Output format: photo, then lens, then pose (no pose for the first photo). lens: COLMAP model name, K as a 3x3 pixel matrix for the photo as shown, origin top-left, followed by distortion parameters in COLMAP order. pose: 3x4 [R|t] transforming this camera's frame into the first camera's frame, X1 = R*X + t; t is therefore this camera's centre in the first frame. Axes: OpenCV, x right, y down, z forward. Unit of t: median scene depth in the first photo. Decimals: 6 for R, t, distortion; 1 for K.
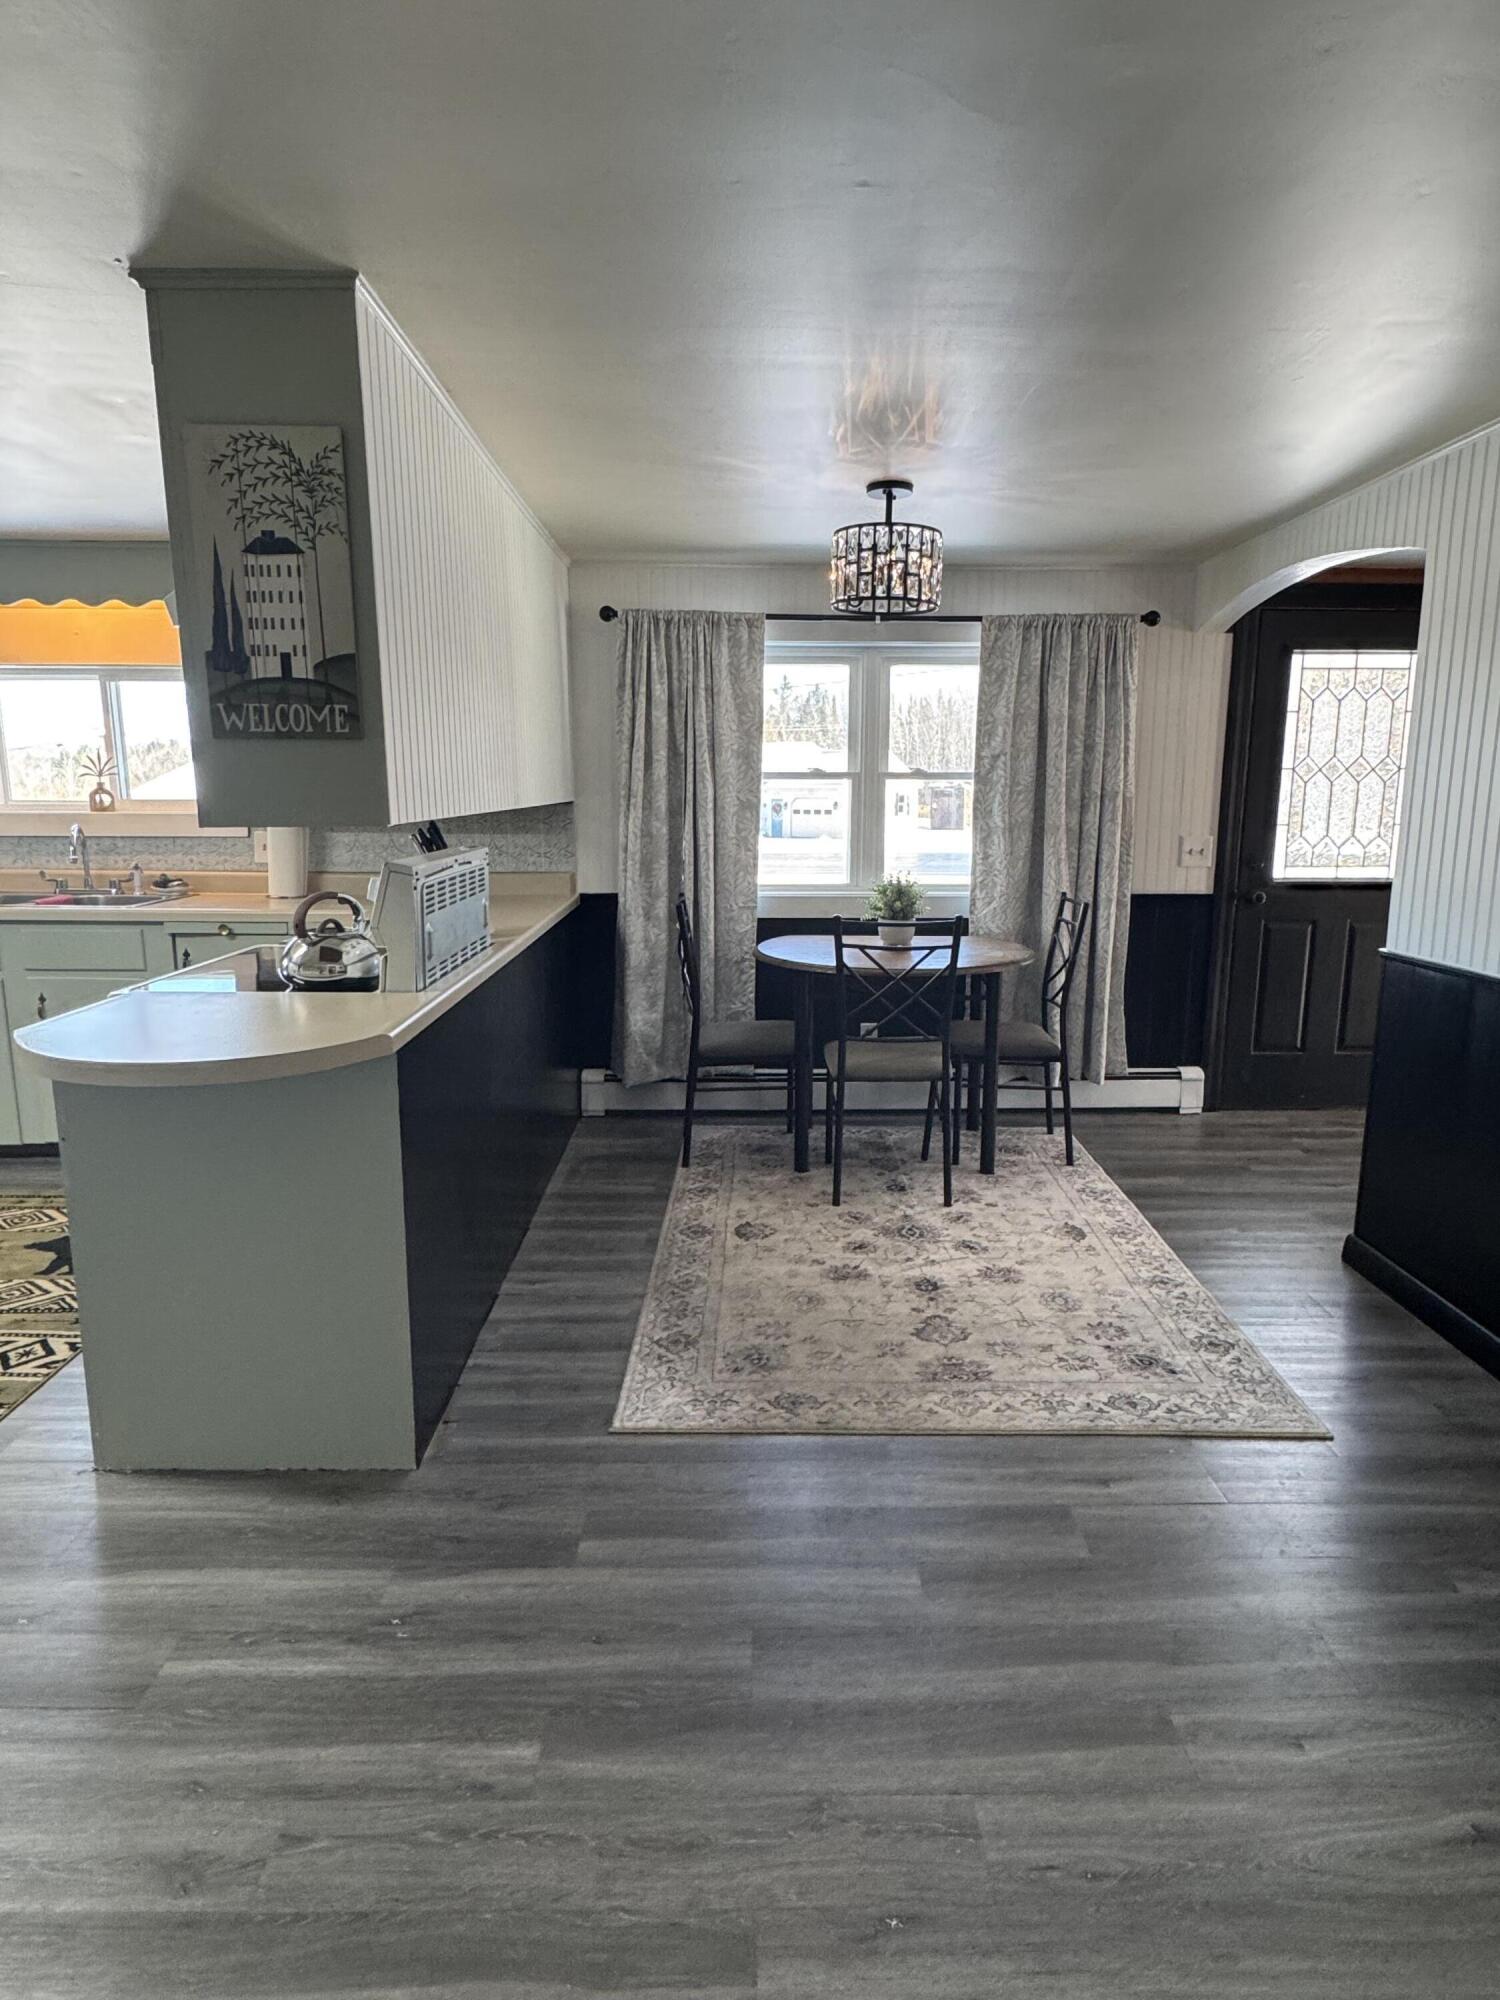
lens RADIAL K [[1107.6, 0, 747.6], [0, 1107.6, 999.4], [0, 0, 1]] dist [0.006971, -0.000454]
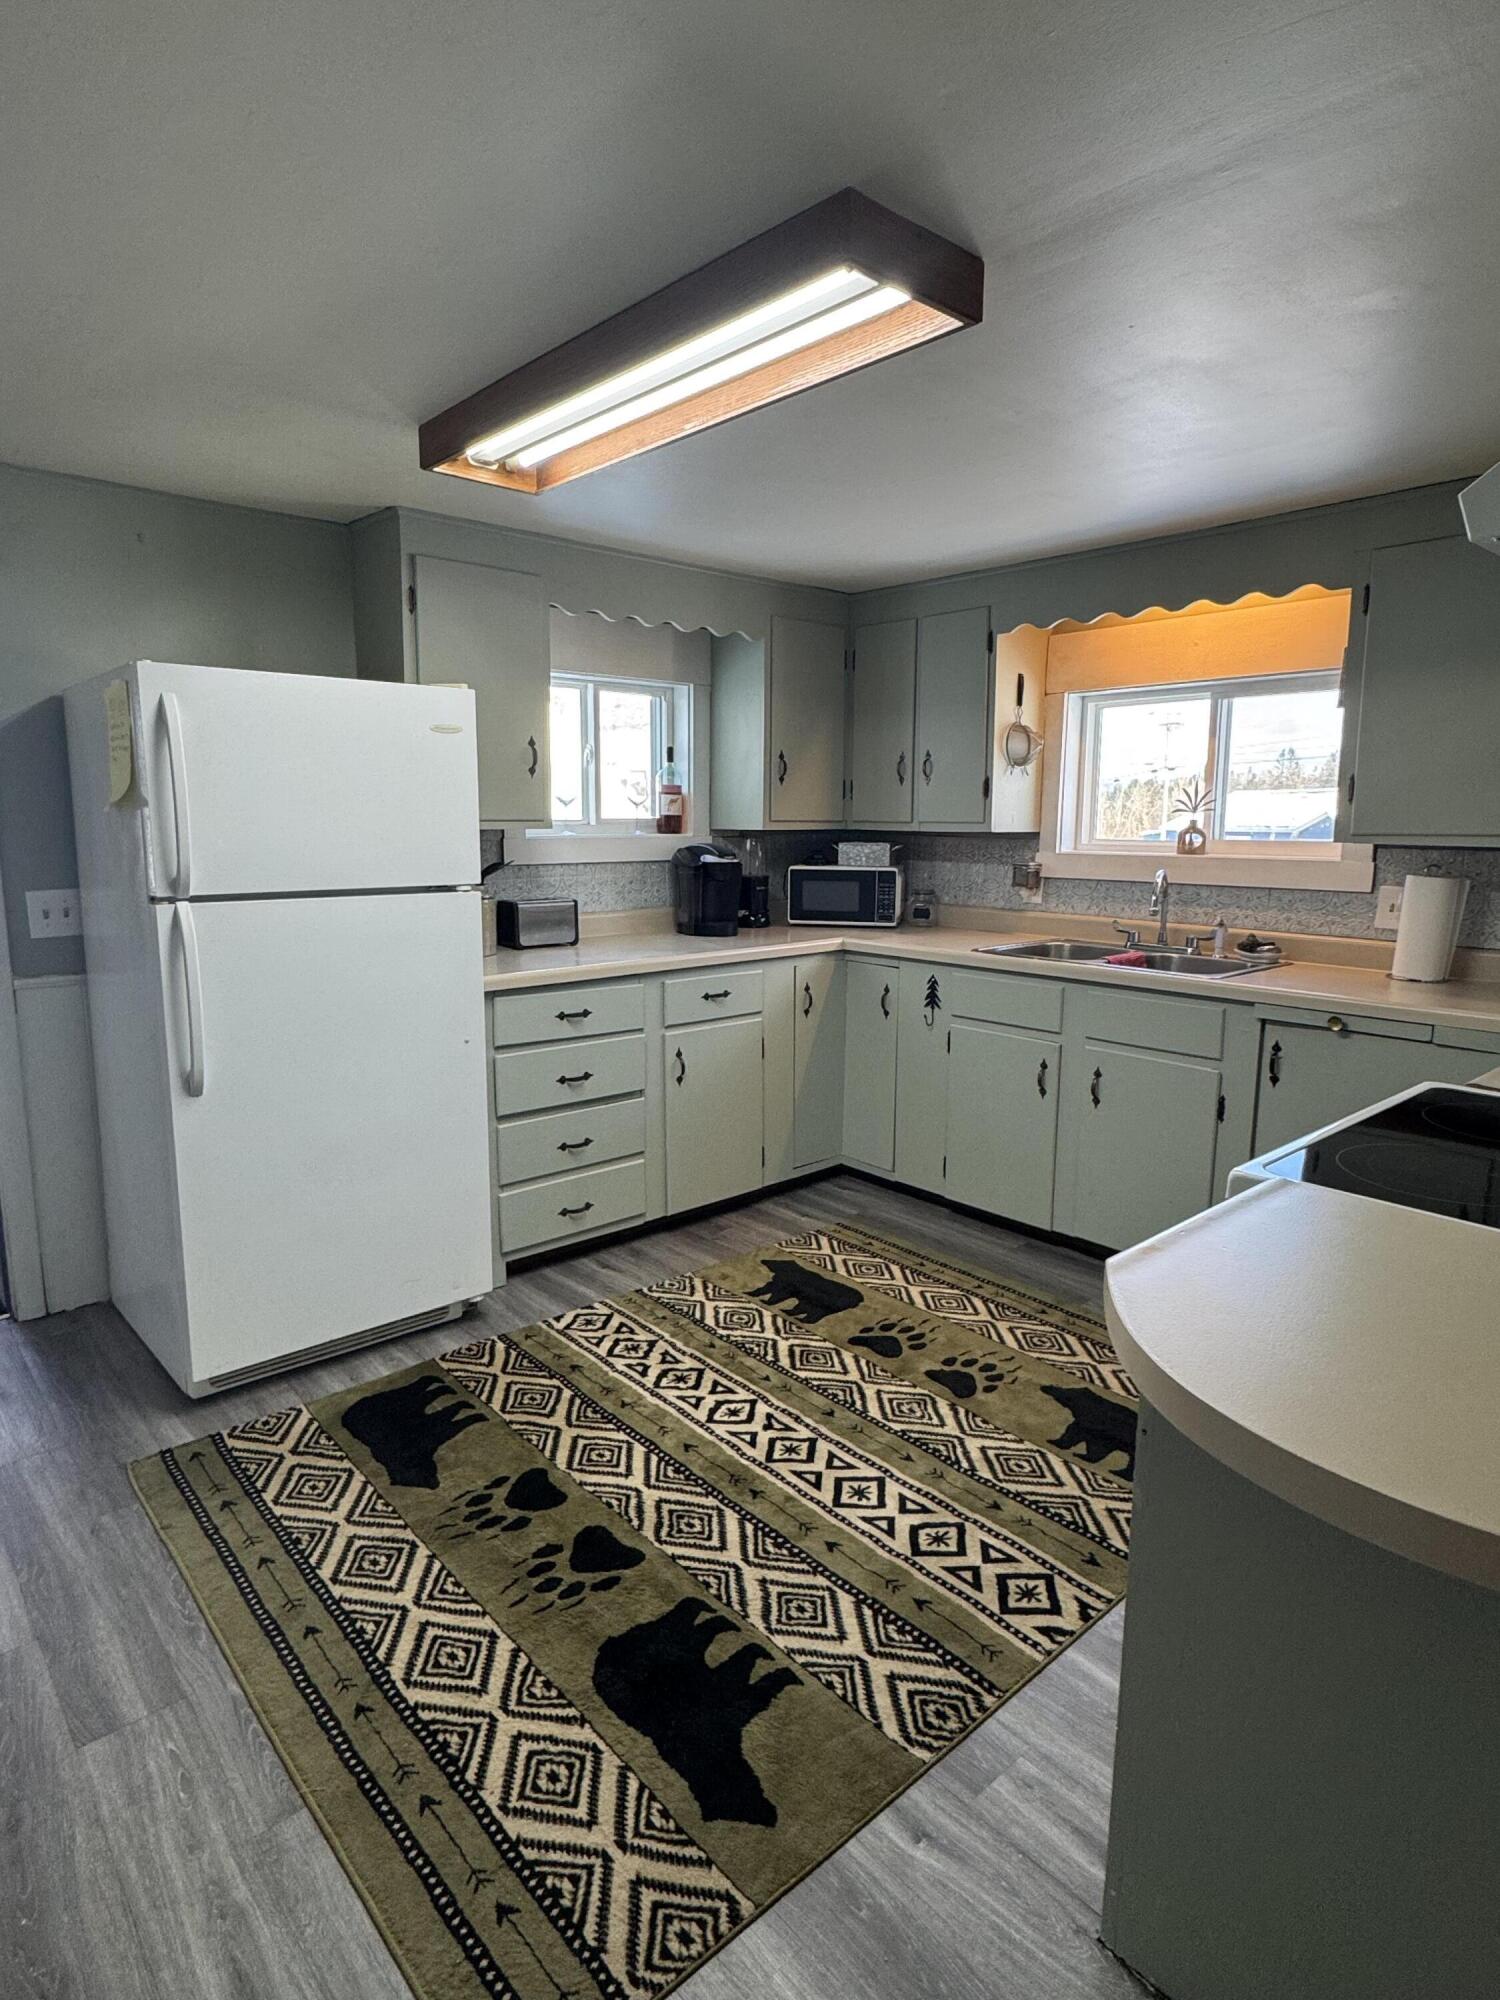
lens RADIAL K [[1107.6, 0, 747.5], [0, 1107.6, 993.5], [0, 0, 1]] dist [0.006971, -0.000454]
pose [[0.653415, 0.118785, -0.747622, -0.166578], [-0.142288, 0.989281, 0.032823, -0.046789], [0.743507, 0.084930, 0.663313, 0.210981]]
